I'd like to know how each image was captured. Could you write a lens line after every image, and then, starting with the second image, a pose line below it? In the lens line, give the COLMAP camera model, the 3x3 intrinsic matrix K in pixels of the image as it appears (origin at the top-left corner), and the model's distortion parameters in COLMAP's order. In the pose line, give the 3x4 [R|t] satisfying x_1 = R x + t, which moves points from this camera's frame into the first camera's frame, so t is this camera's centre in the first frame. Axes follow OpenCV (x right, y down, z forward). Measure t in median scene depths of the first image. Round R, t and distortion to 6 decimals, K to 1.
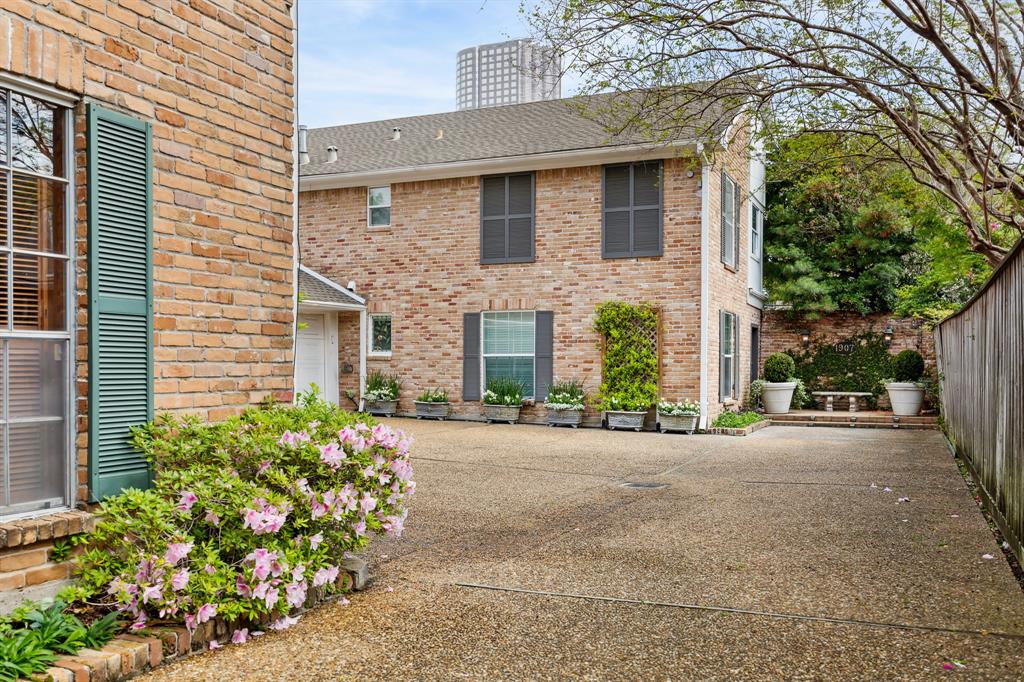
lens RADIAL K [[930.2, 0, 511.3], [0, 930.2, 346.9], [0, 0, 1]] dist [0.002057, 0.000000]
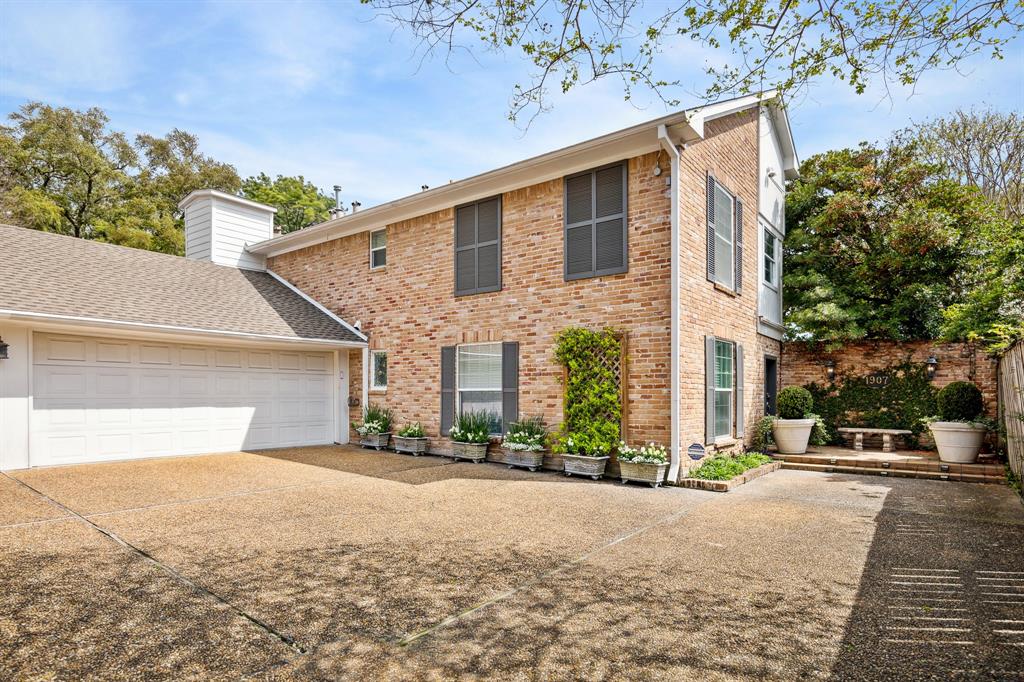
lens RADIAL K [[570.4, 0, 517.7], [0, 570.4, 372.4], [0, 0, 1]] dist [-0.005574, -0.000692]
pose [[0.971268, -0.009432, -0.237802, 0.171173], [0.005199, 0.999817, -0.018419, 0.002263], [0.237932, 0.016654, 0.971139, 0.429949]]
